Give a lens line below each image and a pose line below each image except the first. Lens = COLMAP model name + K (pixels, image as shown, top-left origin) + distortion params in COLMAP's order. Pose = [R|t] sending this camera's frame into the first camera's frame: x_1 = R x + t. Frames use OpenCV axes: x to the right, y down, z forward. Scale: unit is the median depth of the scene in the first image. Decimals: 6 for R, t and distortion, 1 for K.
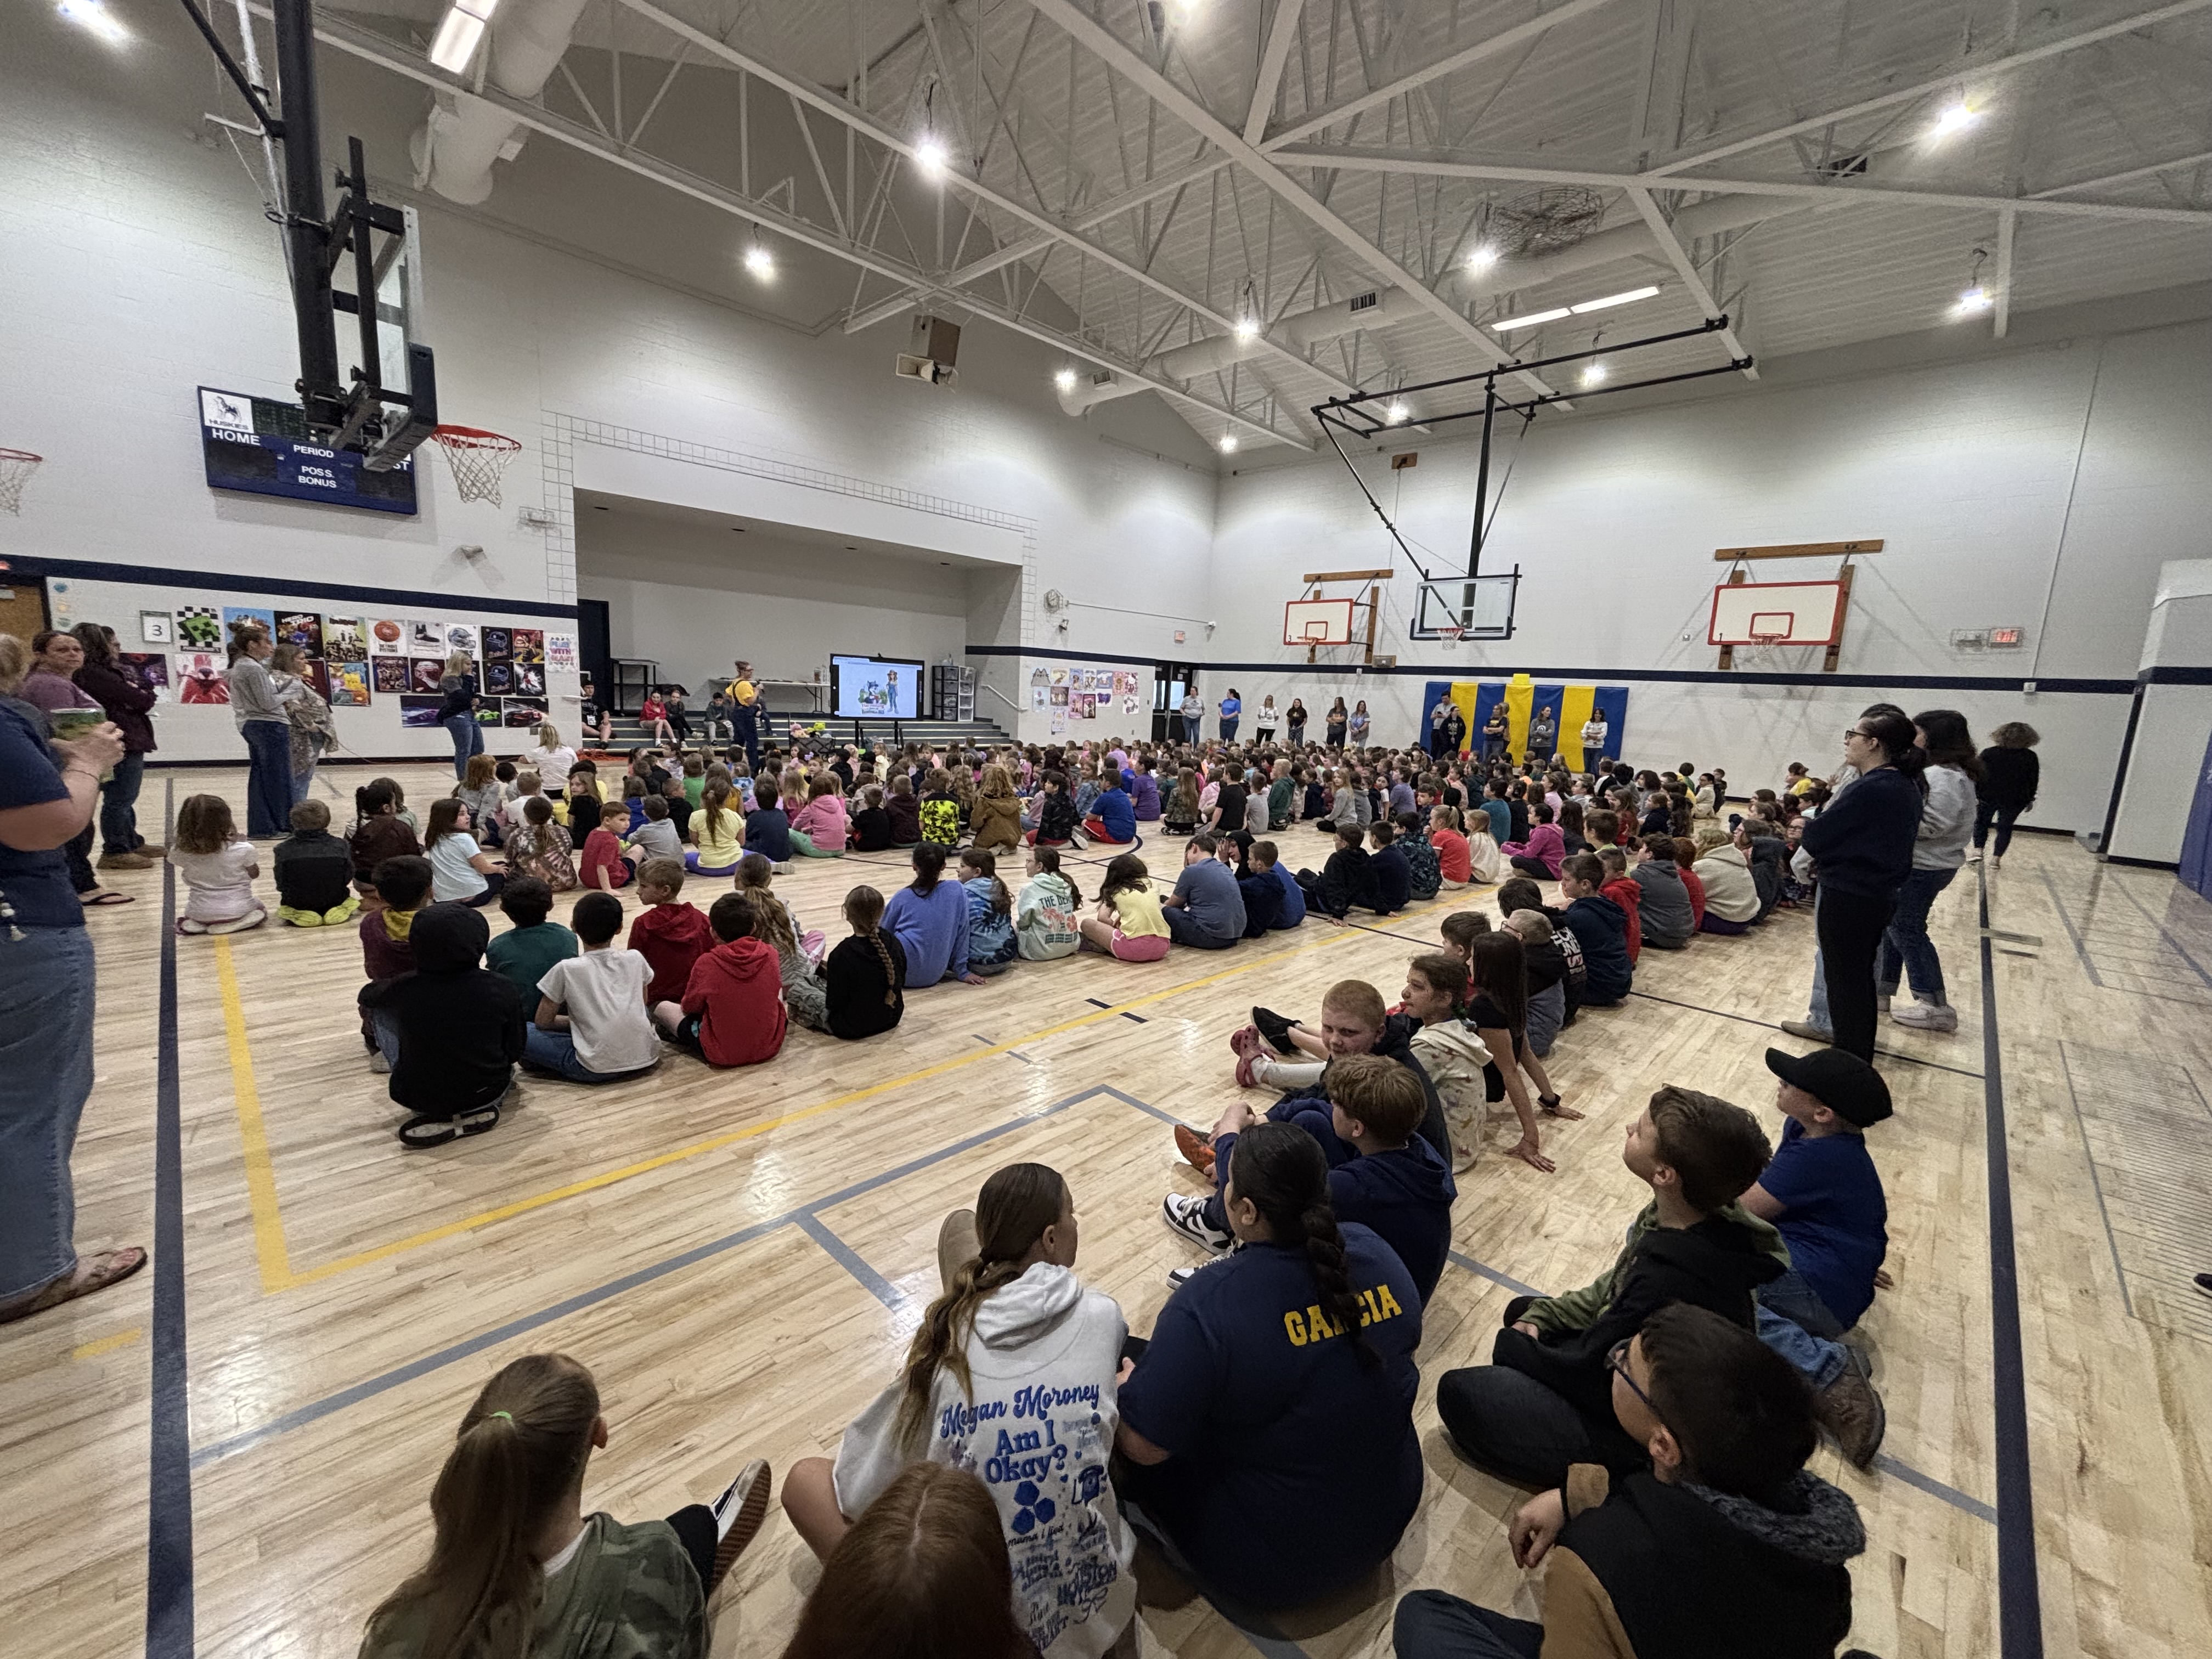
lens RADIAL K [[886.1, 0, 1110.4], [0, 886.1, 836.4], [0, 0, 1]] dist [0.008571, -0.000047]
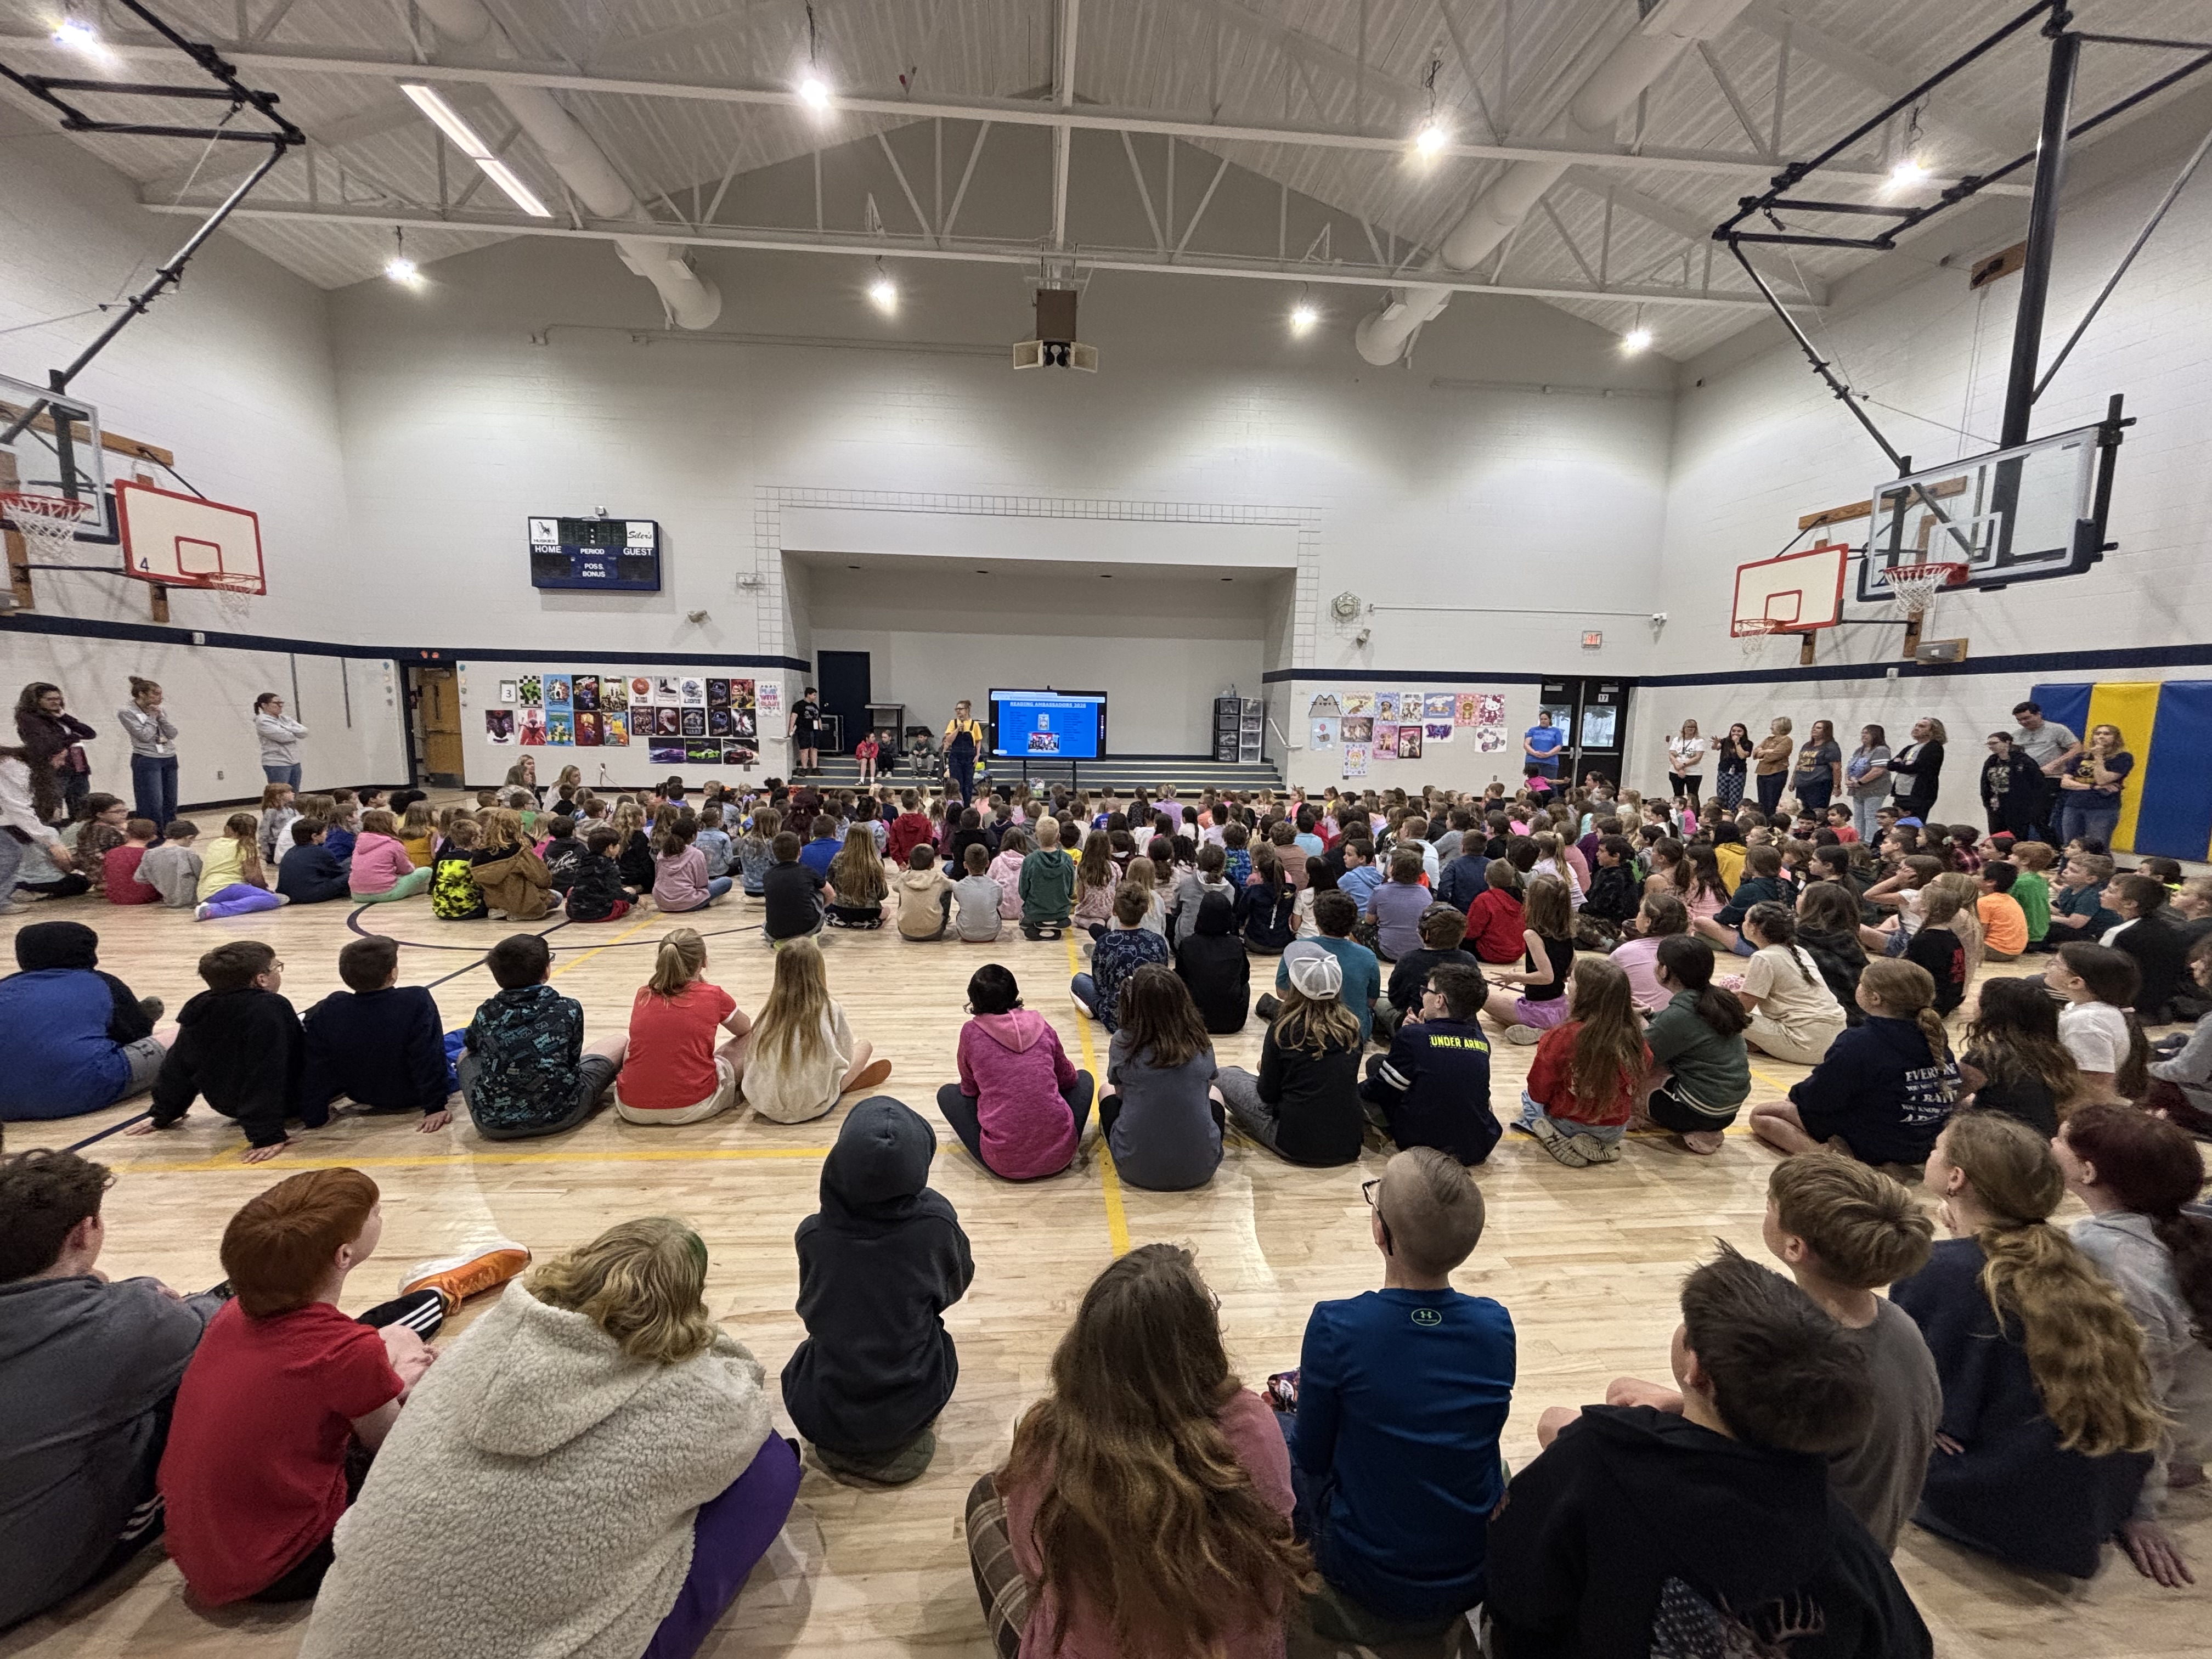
lens RADIAL K [[886.1, 0, 1109.7], [0, 886.1, 816.9], [0, 0, 1]] dist [0.008571, -0.000047]
pose [[0.757696, 0.044491, -0.651090, 0.359779], [-0.089486, 0.995333, -0.036124, -0.046254], [0.646444, 0.085634, 0.758141, 0.365011]]
